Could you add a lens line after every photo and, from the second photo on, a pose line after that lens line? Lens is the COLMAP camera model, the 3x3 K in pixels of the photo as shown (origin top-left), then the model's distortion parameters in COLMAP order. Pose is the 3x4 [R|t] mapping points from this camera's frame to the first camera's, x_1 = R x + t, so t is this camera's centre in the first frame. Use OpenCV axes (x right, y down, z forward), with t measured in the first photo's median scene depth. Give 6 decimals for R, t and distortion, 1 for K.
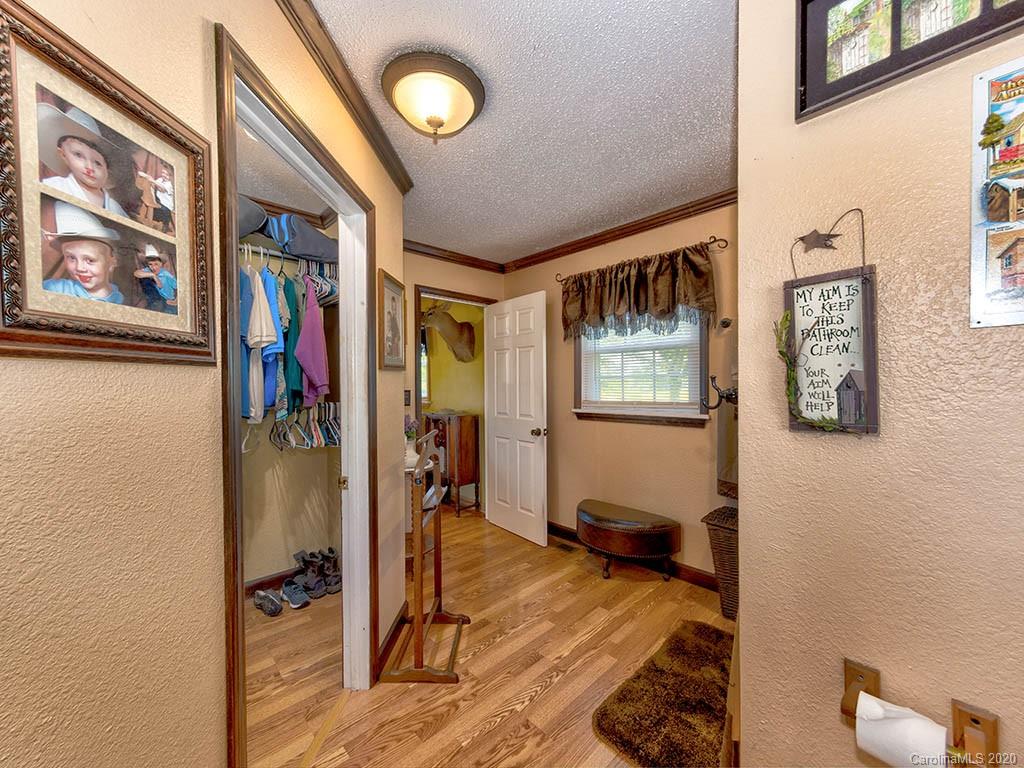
lens RADIAL K [[401.4, 0, 502.8], [0, 401.4, 384.1], [0, 0, 1]] dist [0.000800, 0.001197]
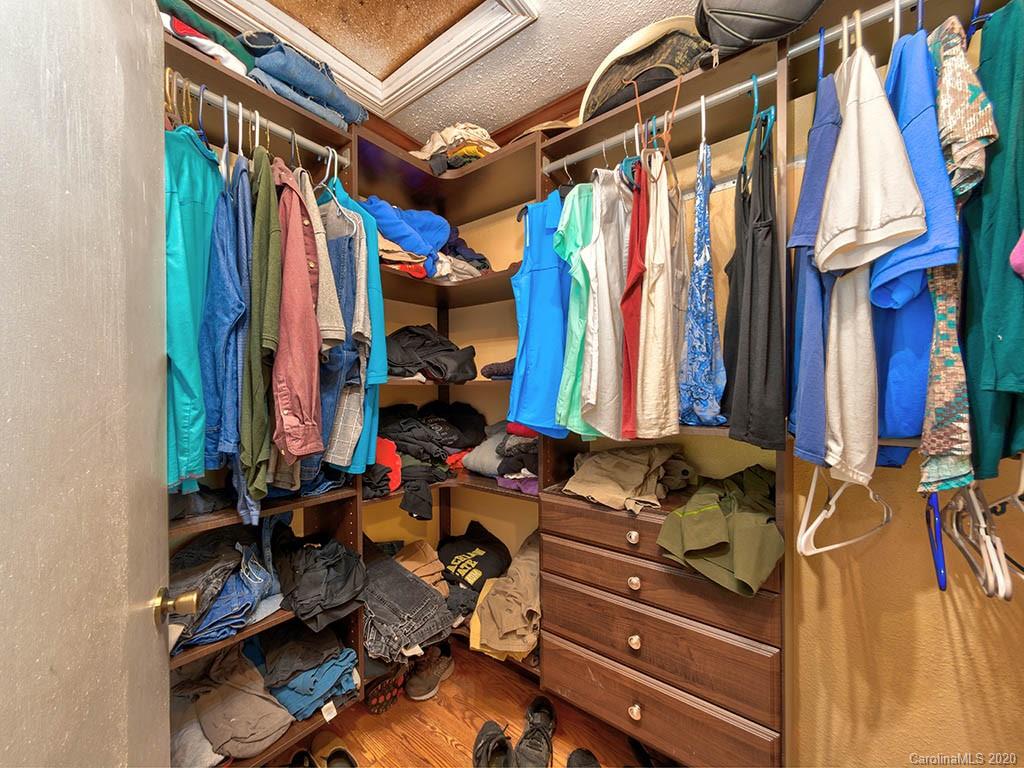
lens RADIAL K [[401.4, 0, 501.1], [0, 401.4, 393.4], [0, 0, 1]] dist [0.000800, 0.001197]
pose [[0.142865, 0.018527, -0.989569, -0.299146], [-0.000972, 0.999827, 0.018579, 0.010198], [0.989742, -0.001693, 0.142859, 0.625135]]
